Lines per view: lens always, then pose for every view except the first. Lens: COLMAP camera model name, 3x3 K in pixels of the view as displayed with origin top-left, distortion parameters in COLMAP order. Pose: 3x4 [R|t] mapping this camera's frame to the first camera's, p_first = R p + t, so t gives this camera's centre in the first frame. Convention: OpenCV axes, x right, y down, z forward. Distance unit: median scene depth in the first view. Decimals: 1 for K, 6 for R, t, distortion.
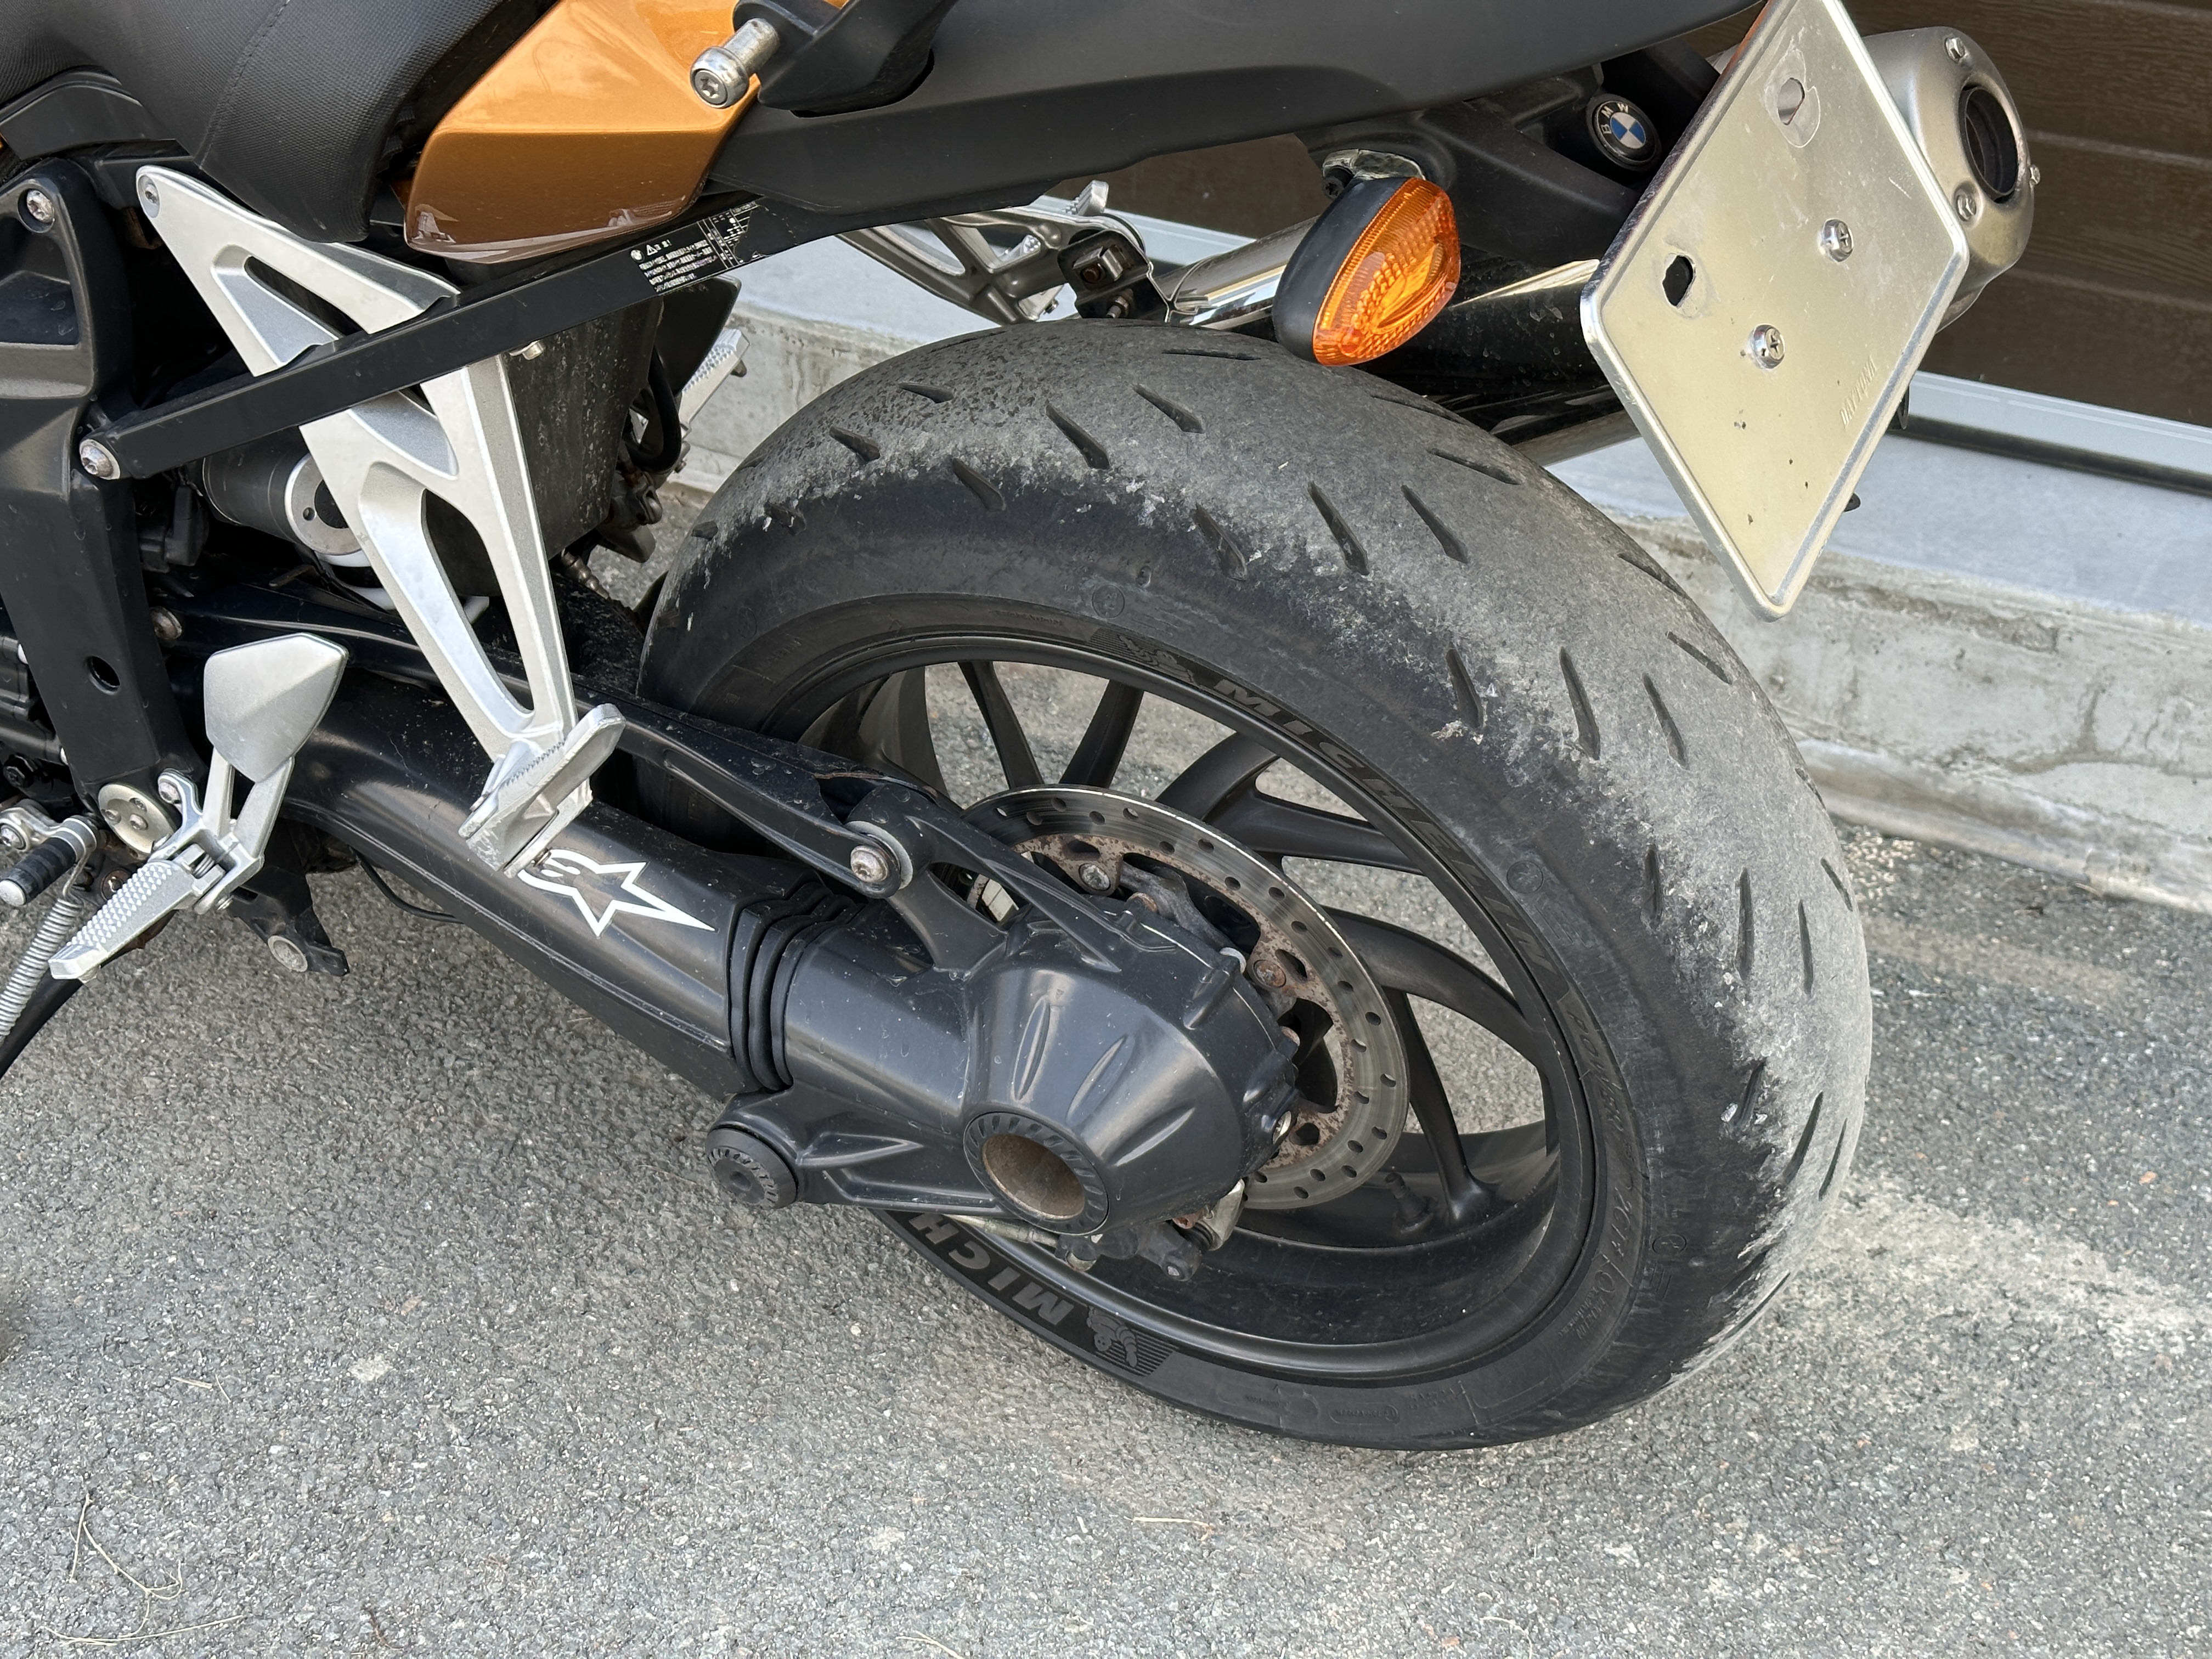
lens RADIAL K [[3106.8, 0, 1101.8], [0, 3106.8, 841.9], [0, 0, 1]] dist [0.217510, -0.554693]
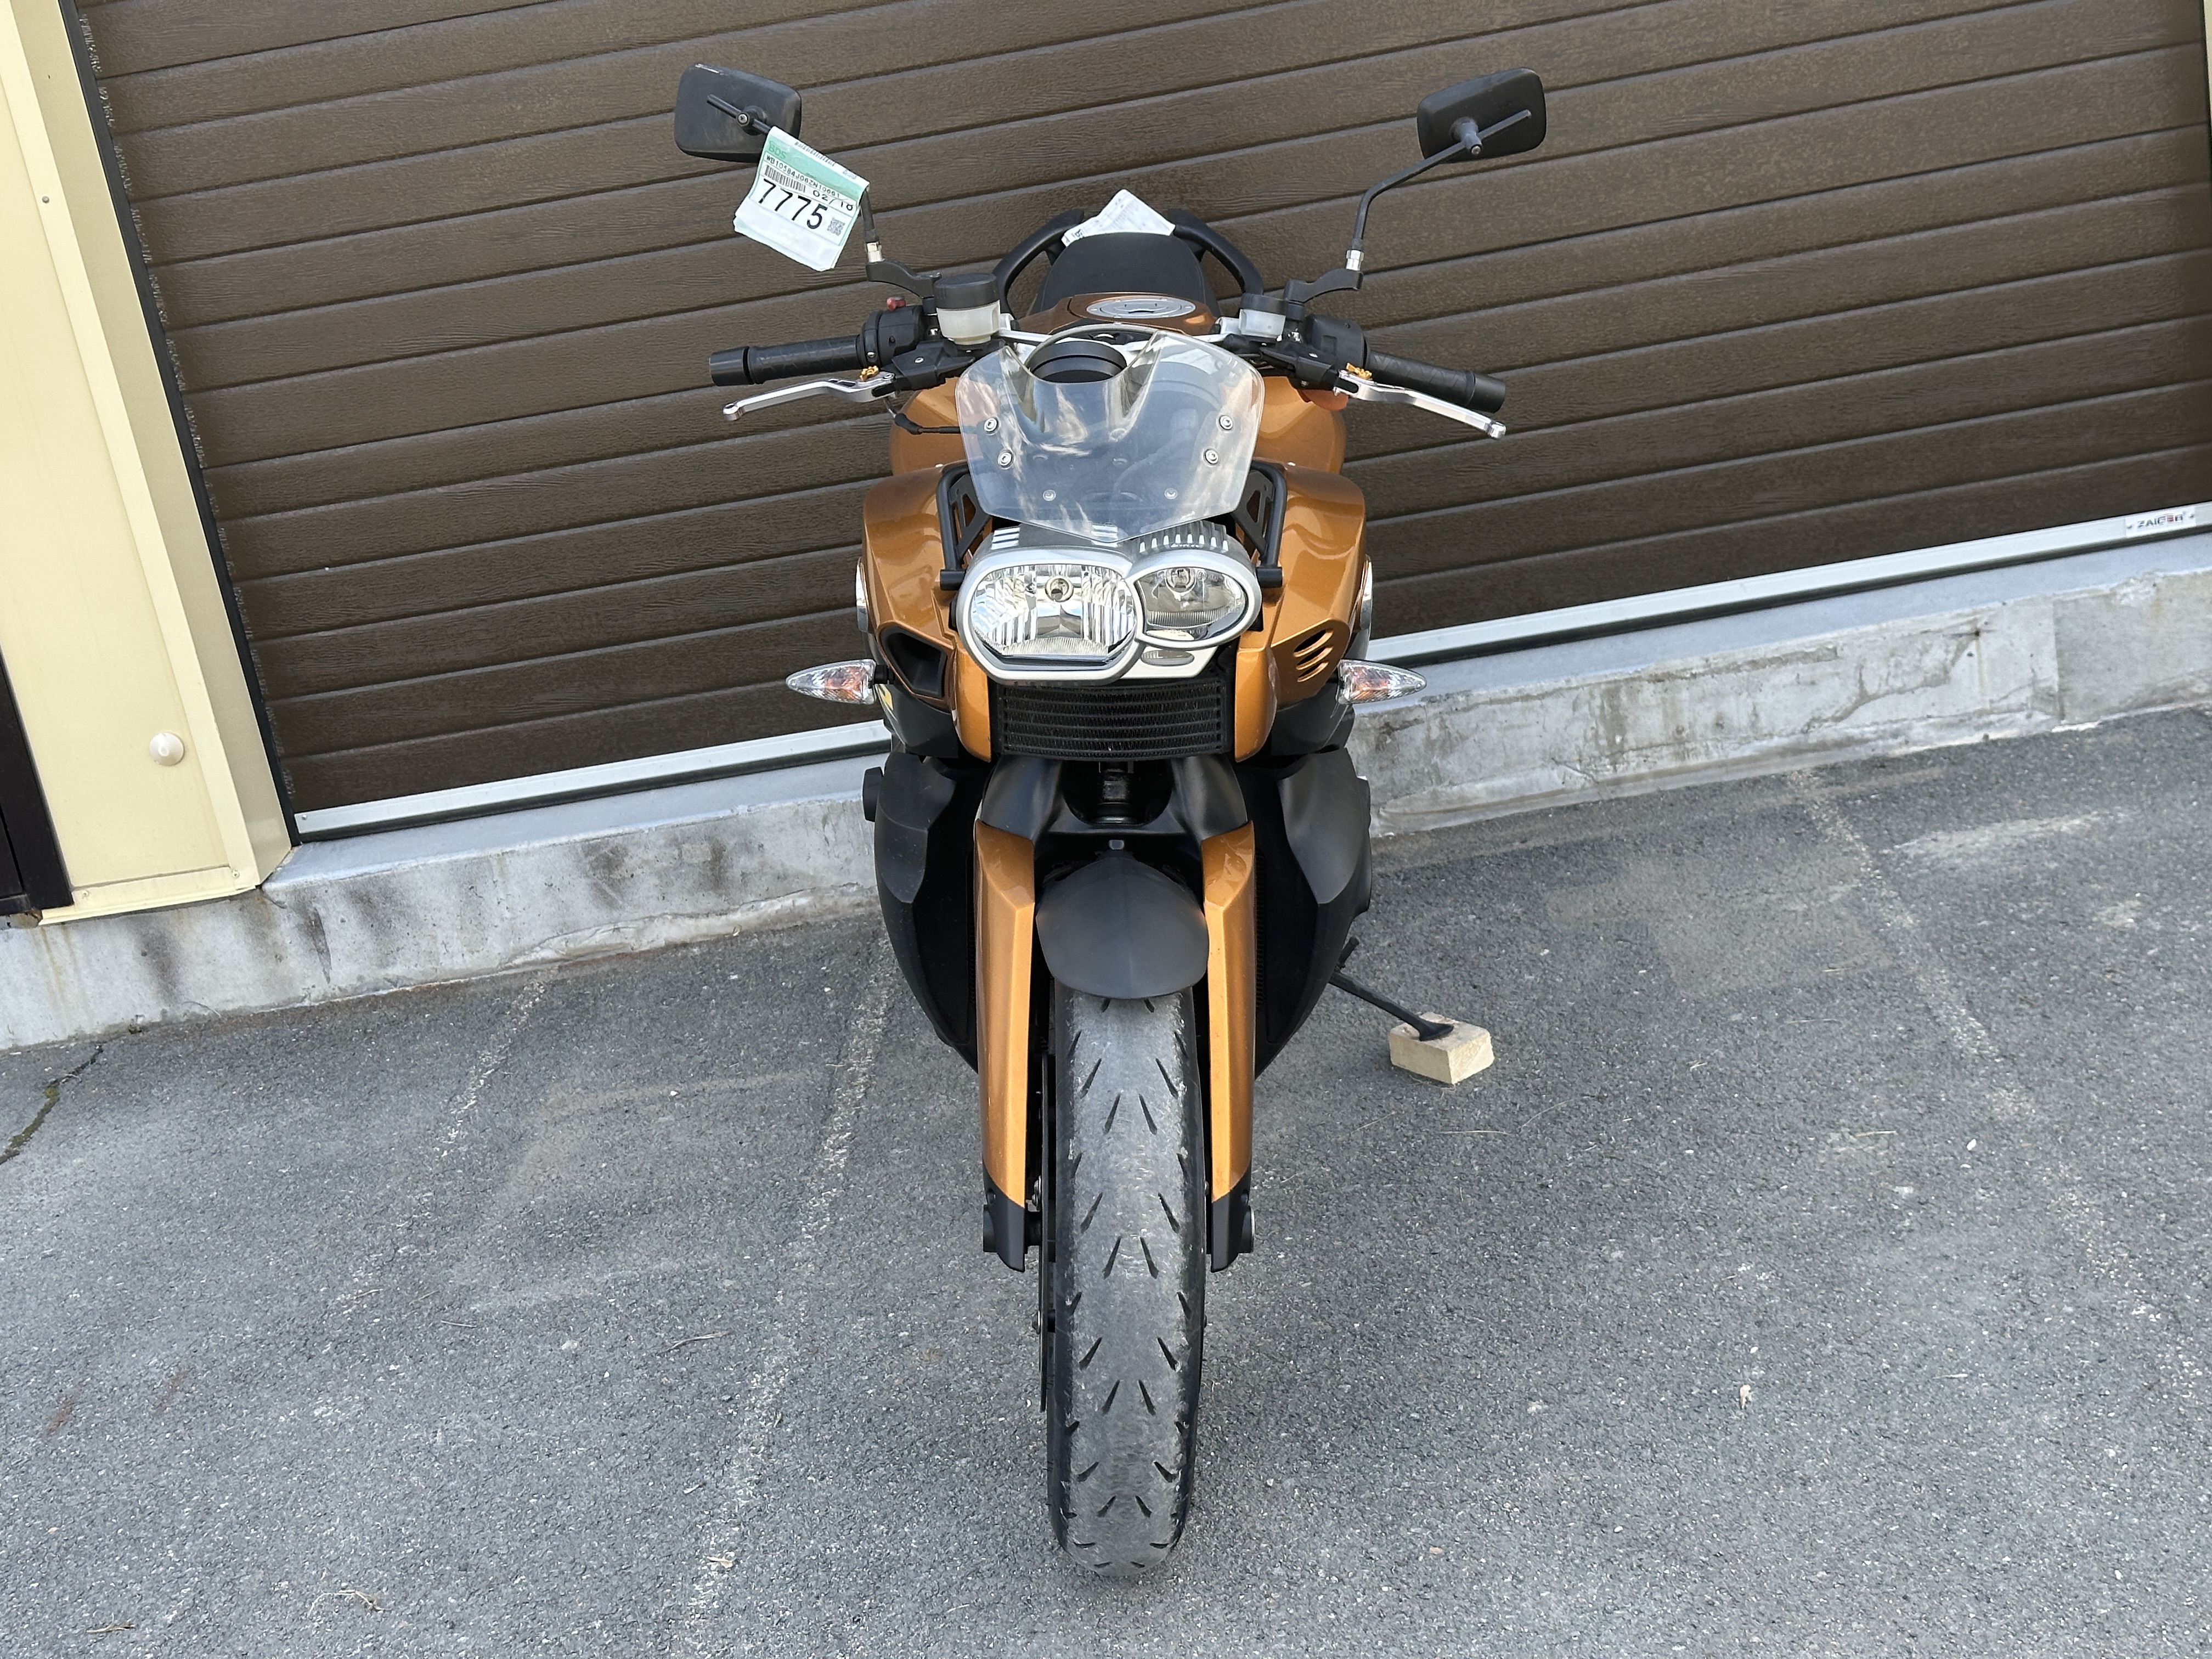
lens RADIAL K [[3051.1, 0, 1081.1], [0, 3051.1, 822.9], [0, 0, 1]] dist [0.176035, -0.357060]
pose [[0.872796, -0.280976, 0.399099, -1.054008], [0.392694, 0.889843, -0.232318, 0.335475], [-0.289860, 0.359490, 0.886988, -0.723242]]
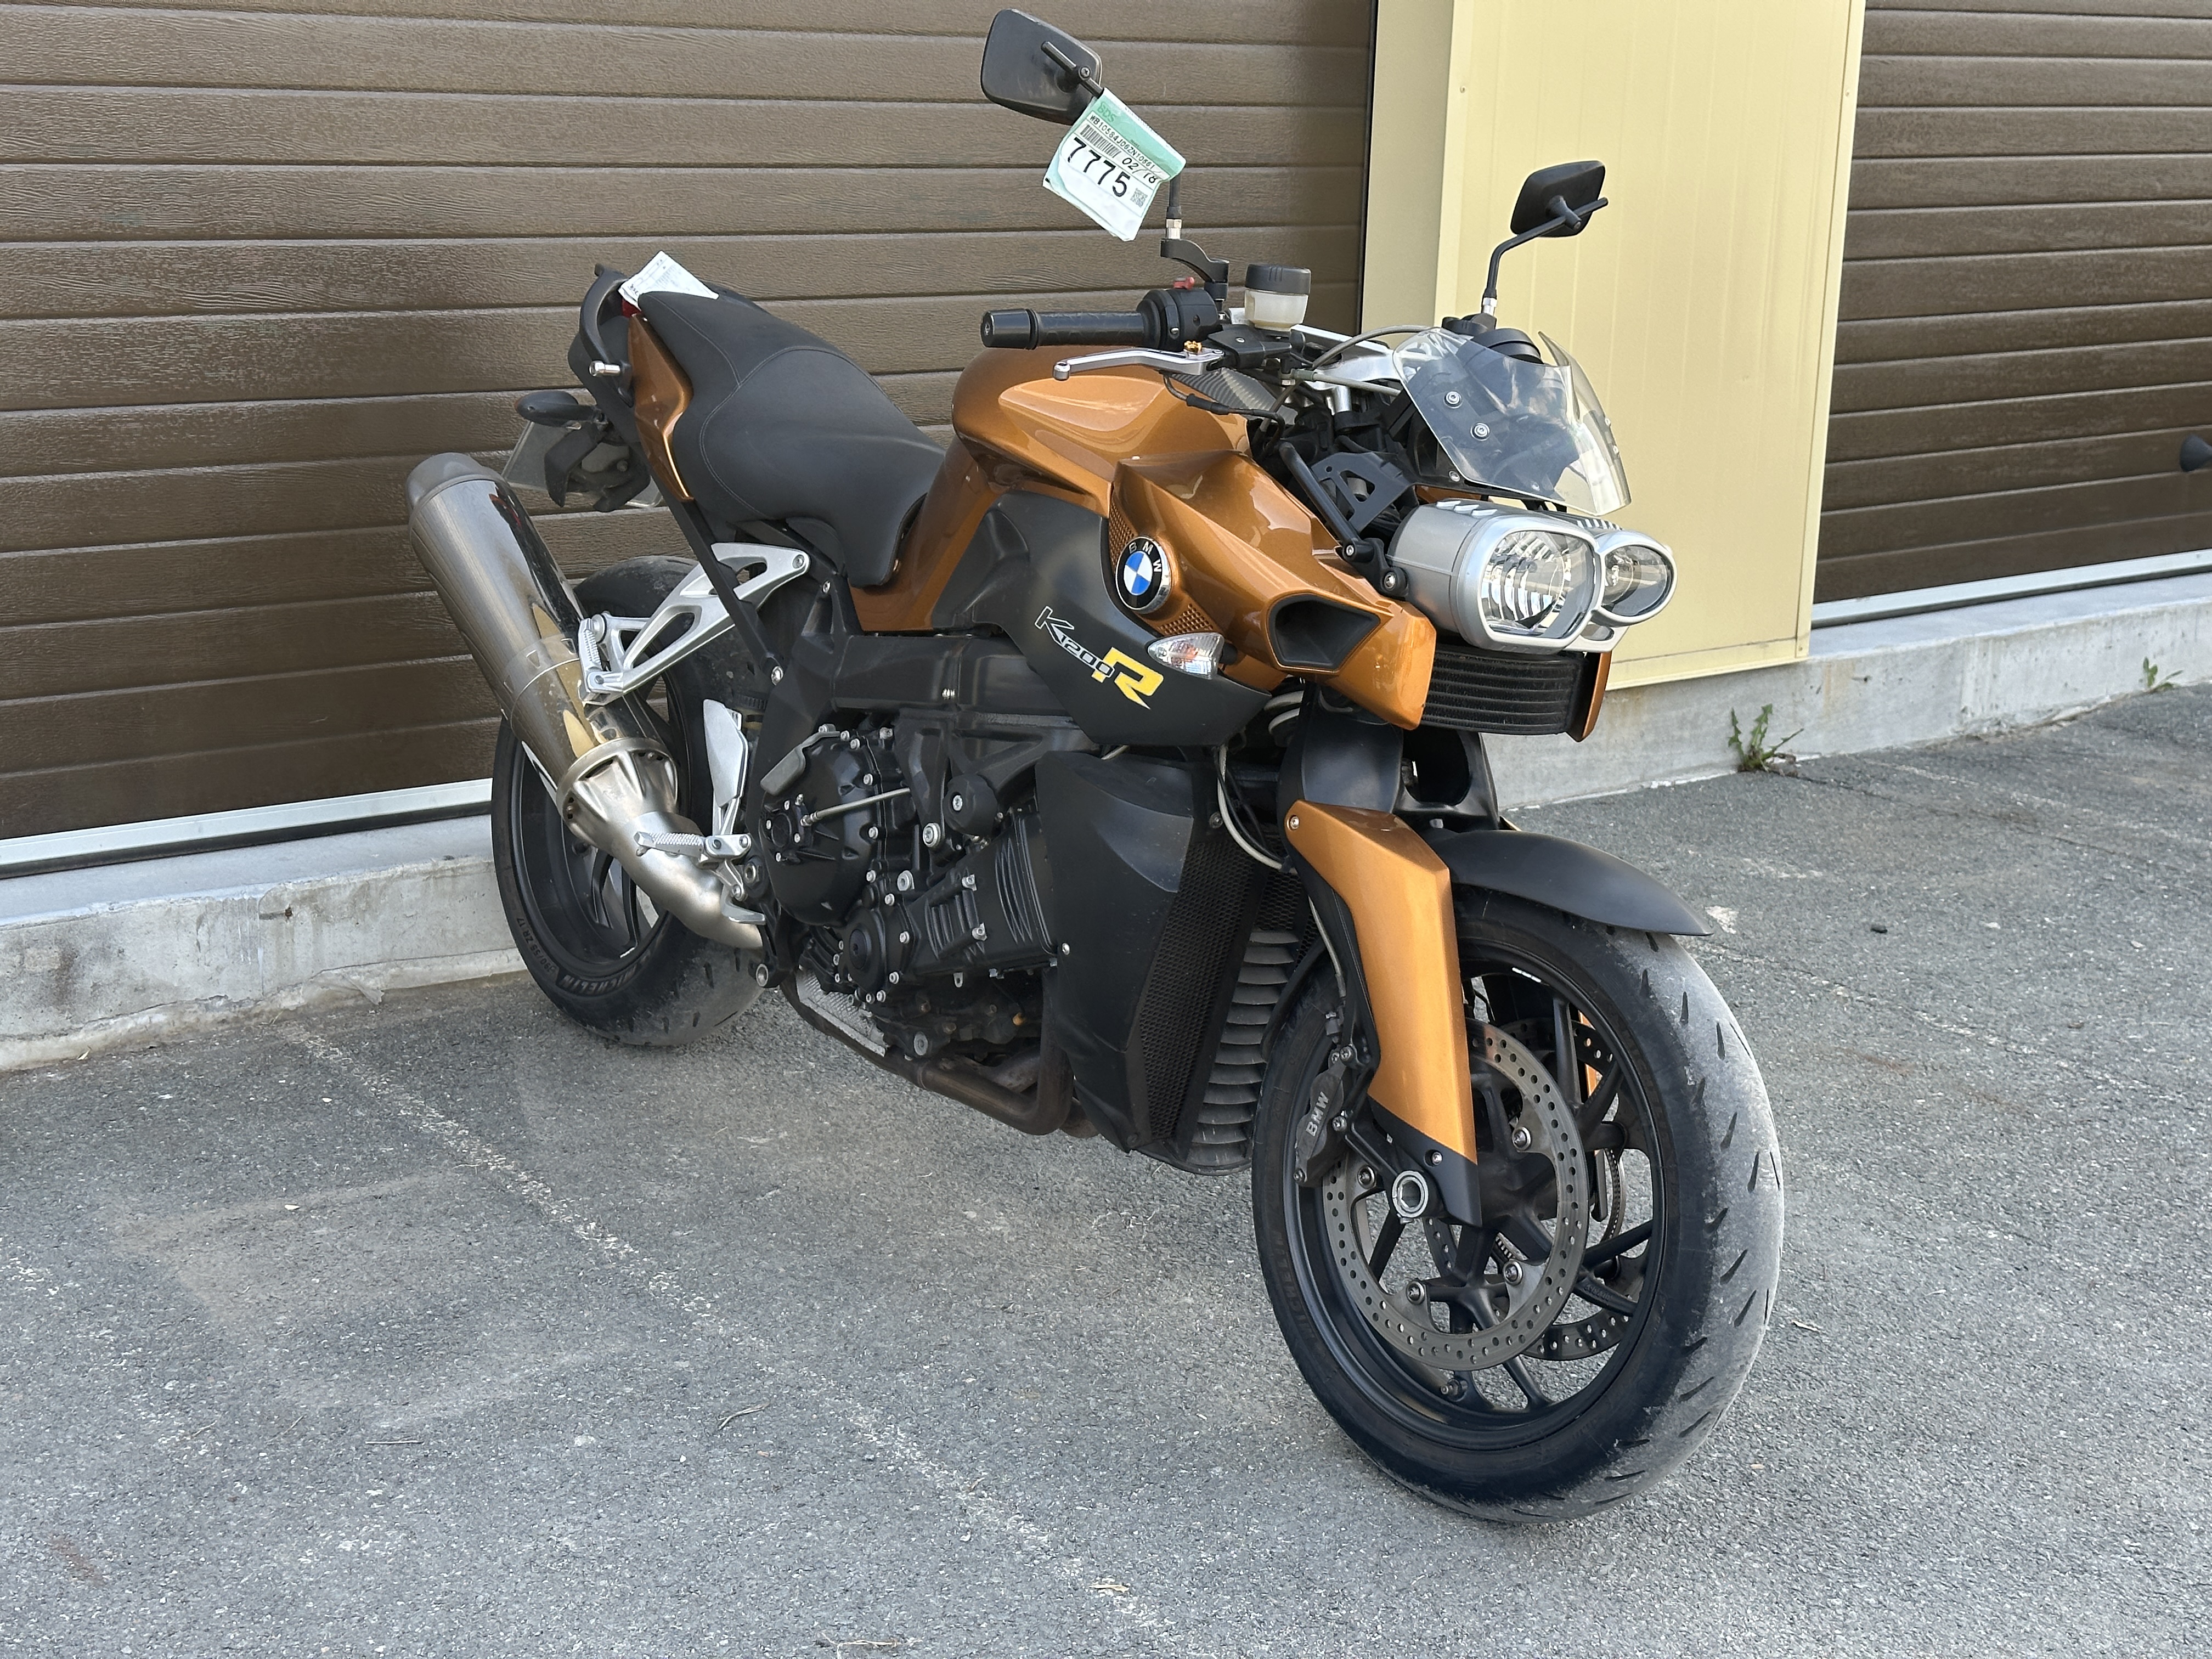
lens RADIAL K [[3042.0, 0, 1091.2], [0, 3042.0, 855.3], [0, 0, 1]] dist [0.216595, -0.508843]
pose [[0.402481, -0.221695, 0.888178, -1.804764], [0.478431, 0.878122, 0.002382, -0.027600], [-0.780457, 0.423973, 0.459493, -0.042060]]
